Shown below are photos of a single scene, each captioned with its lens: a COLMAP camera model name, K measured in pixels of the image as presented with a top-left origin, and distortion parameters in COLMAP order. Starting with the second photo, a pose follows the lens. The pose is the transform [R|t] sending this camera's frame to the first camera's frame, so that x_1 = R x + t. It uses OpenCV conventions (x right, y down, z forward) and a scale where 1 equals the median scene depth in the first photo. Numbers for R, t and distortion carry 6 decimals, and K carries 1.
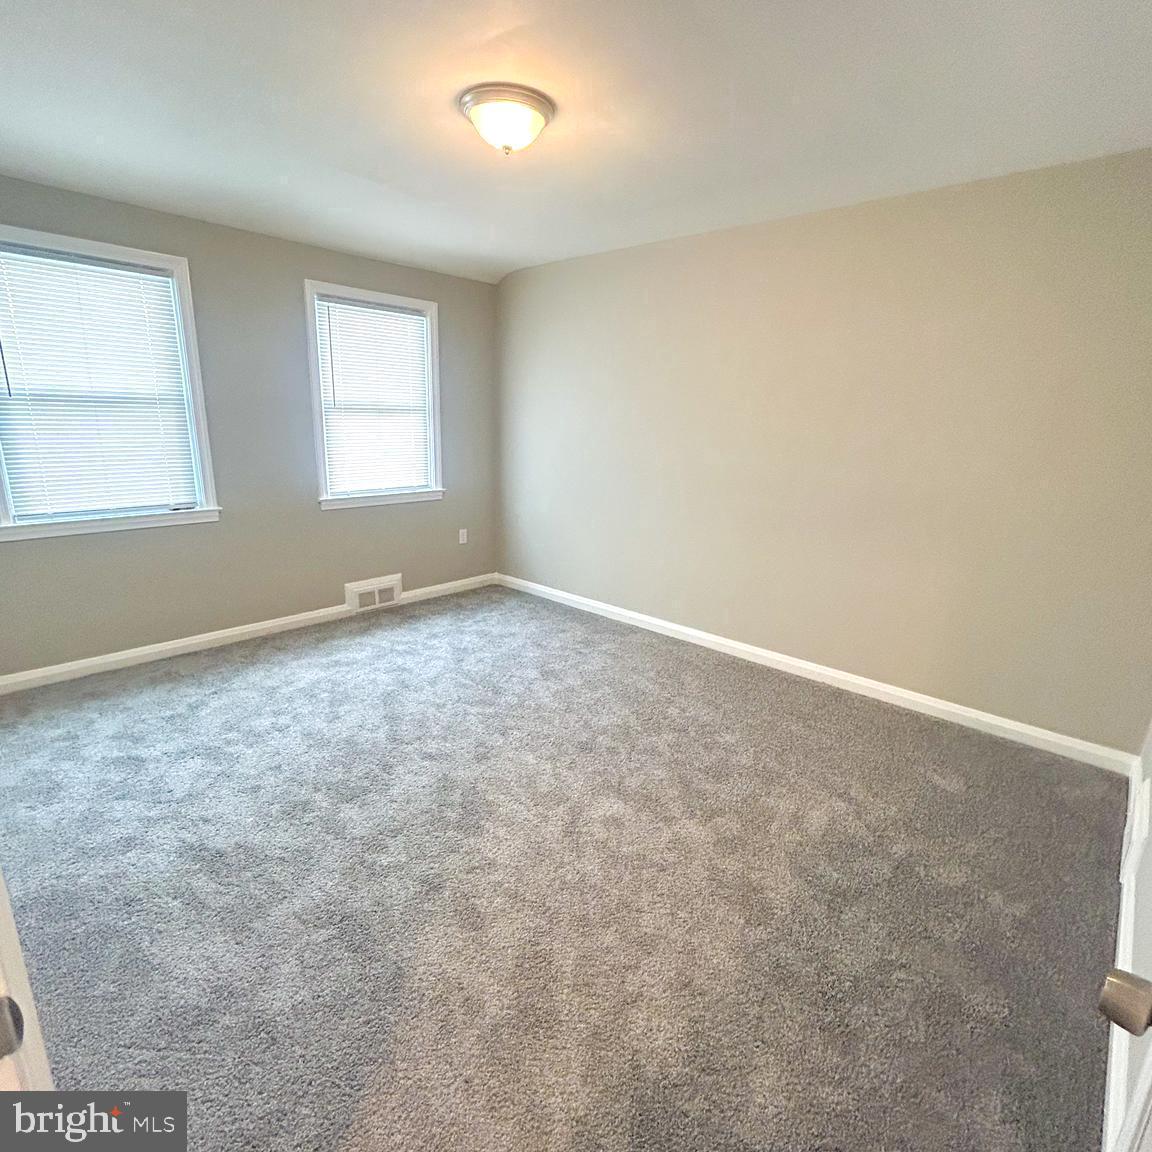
lens RADIAL K [[621.2, 0, 582.0], [0, 621.2, 578.5], [0, 0, 1]] dist [0.000742, 0.000068]
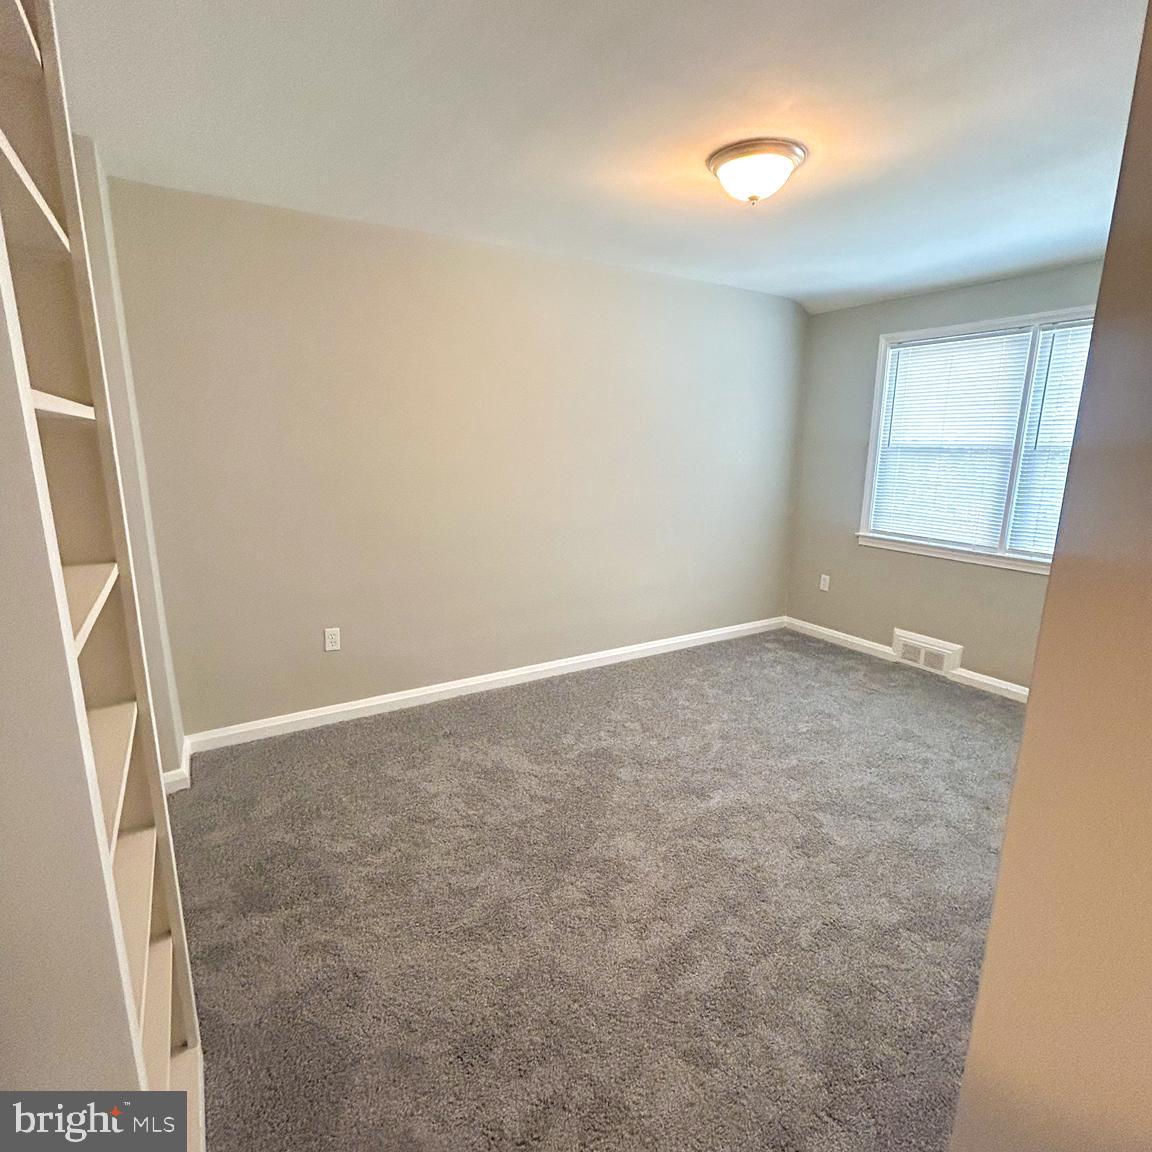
lens RADIAL K [[621.2, 0, 582.0], [0, 621.2, 578.5], [0, 0, 1]] dist [0.000742, 0.000068]
pose [[-0.280523, 0.170682, -0.944550, 0.665632], [-0.261055, 0.933401, 0.246198, -0.175578], [0.923665, 0.315644, -0.217283, 0.735647]]
